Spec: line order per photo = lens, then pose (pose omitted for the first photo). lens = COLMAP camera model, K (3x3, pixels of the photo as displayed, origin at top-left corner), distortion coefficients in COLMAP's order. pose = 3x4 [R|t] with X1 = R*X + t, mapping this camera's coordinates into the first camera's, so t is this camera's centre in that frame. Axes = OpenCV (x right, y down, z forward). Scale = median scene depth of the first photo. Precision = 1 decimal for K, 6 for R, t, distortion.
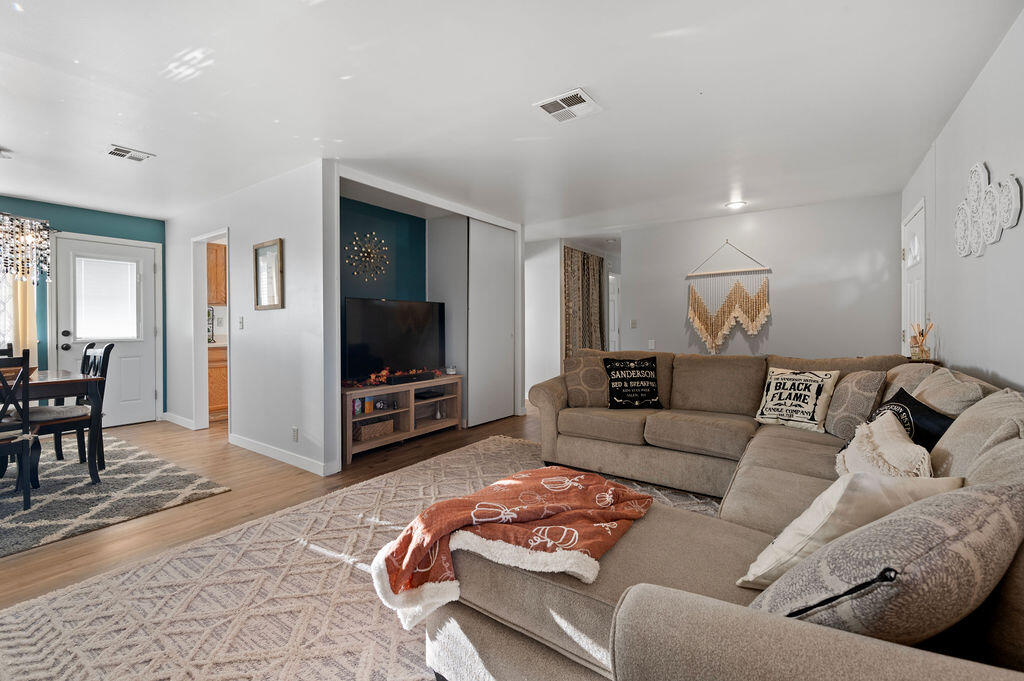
lens RADIAL K [[431.2, 0, 512.0], [0, 431.2, 336.4], [0, 0, 1]] dist [-0.000218, 0.000411]
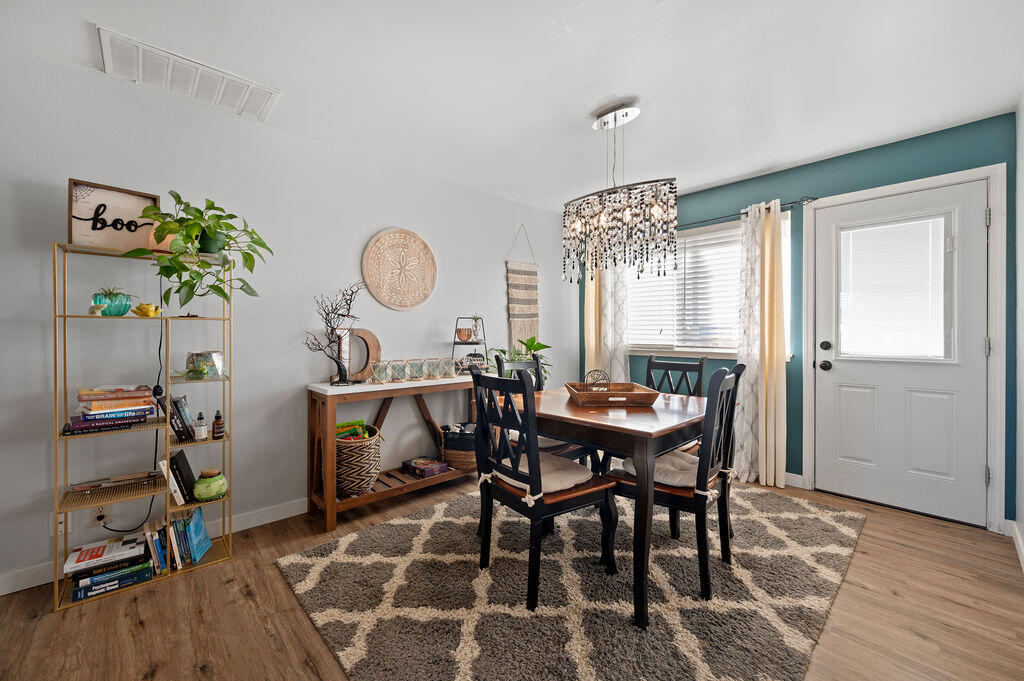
lens RADIAL K [[408.6, 0, 509.4], [0, 408.6, 333.7], [0, 0, 1]] dist [-0.002583, 0.000038]
pose [[-0.208423, 0.001645, -0.978037, -0.304874], [-0.027735, 0.999586, 0.007592, -0.017409], [0.977645, 0.028708, -0.208291, 0.664620]]
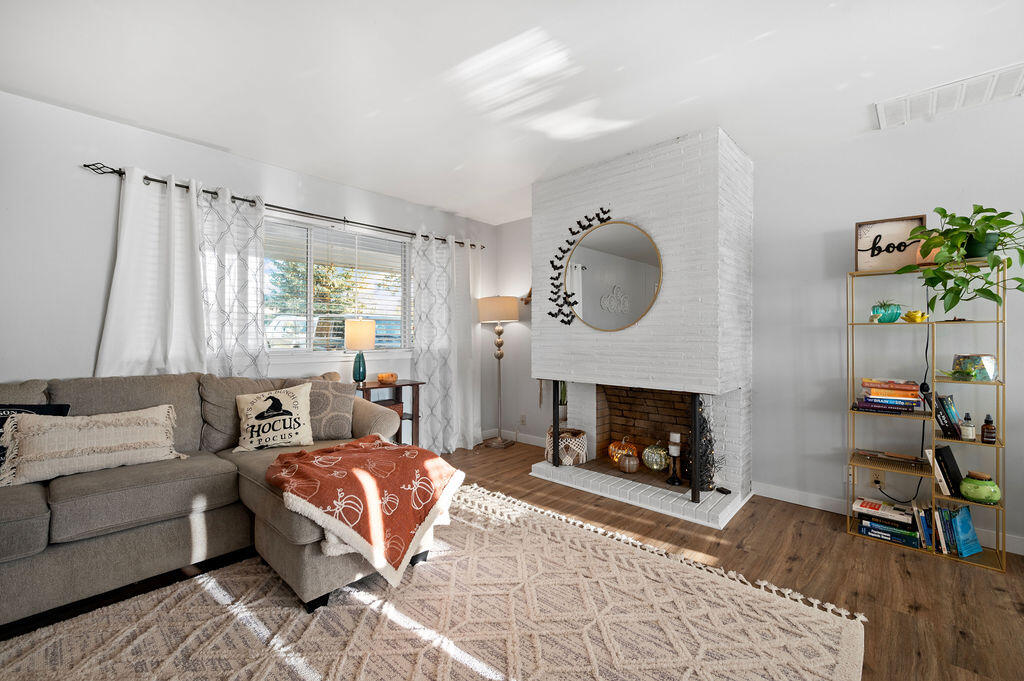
lens RADIAL K [[431.2, 0, 512.0], [0, 431.2, 336.4], [0, 0, 1]] dist [-0.000218, 0.000411]
pose [[-0.991992, 0.001256, 0.126292, -0.219476], [0.004782, 0.999607, 0.027621, -0.021048], [-0.126208, 0.028004, -0.991608, 0.793336]]
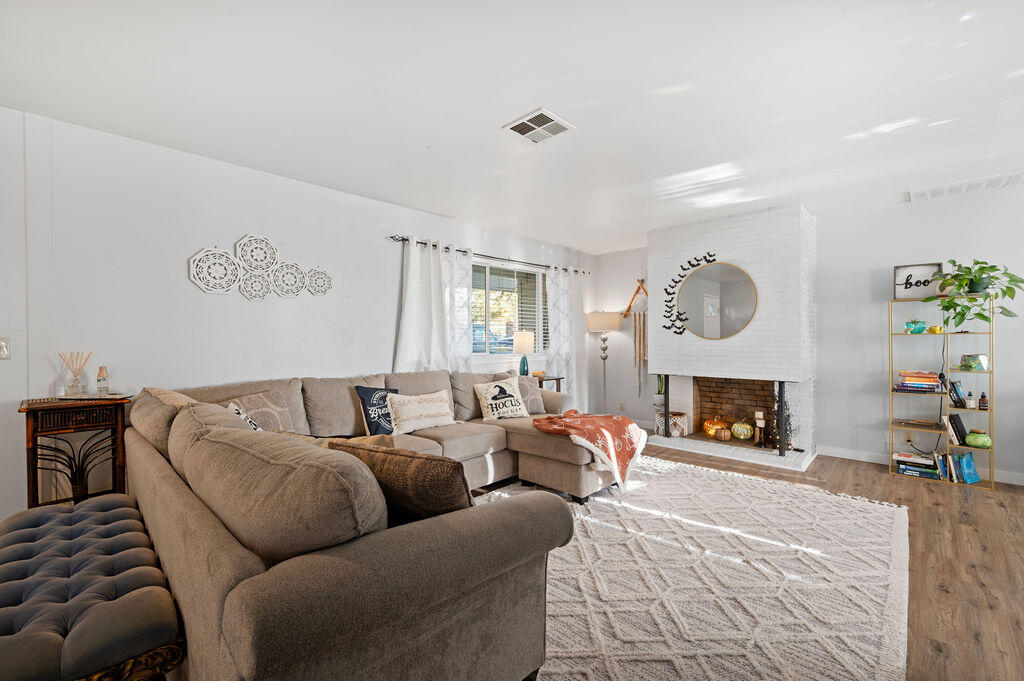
lens RADIAL K [[426.8, 0, 511.0], [0, 426.8, 341.4], [0, 0, 1]] dist [-0.002186, 0.000541]
pose [[-0.988369, 0.008394, 0.151843, 0.028968], [0.013538, 0.999368, 0.032875, -0.043730], [-0.151471, 0.034548, -0.987858, 1.125059]]
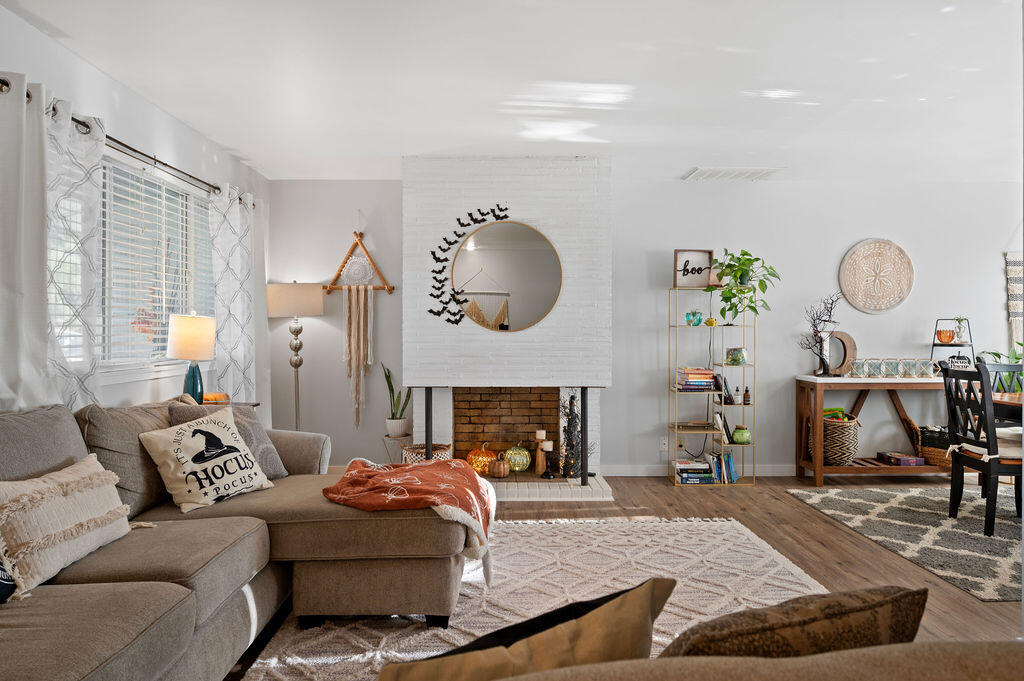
lens RADIAL K [[670.1, 0, 511.8], [0, 670.1, 331.0], [0, 0, 1]] dist [-0.000660, -0.000393]
pose [[-0.806718, 0.005315, -0.590913, 0.337078], [-0.013669, 0.999524, 0.027652, -0.040282], [0.590779, 0.030385, -0.806261, 0.944394]]
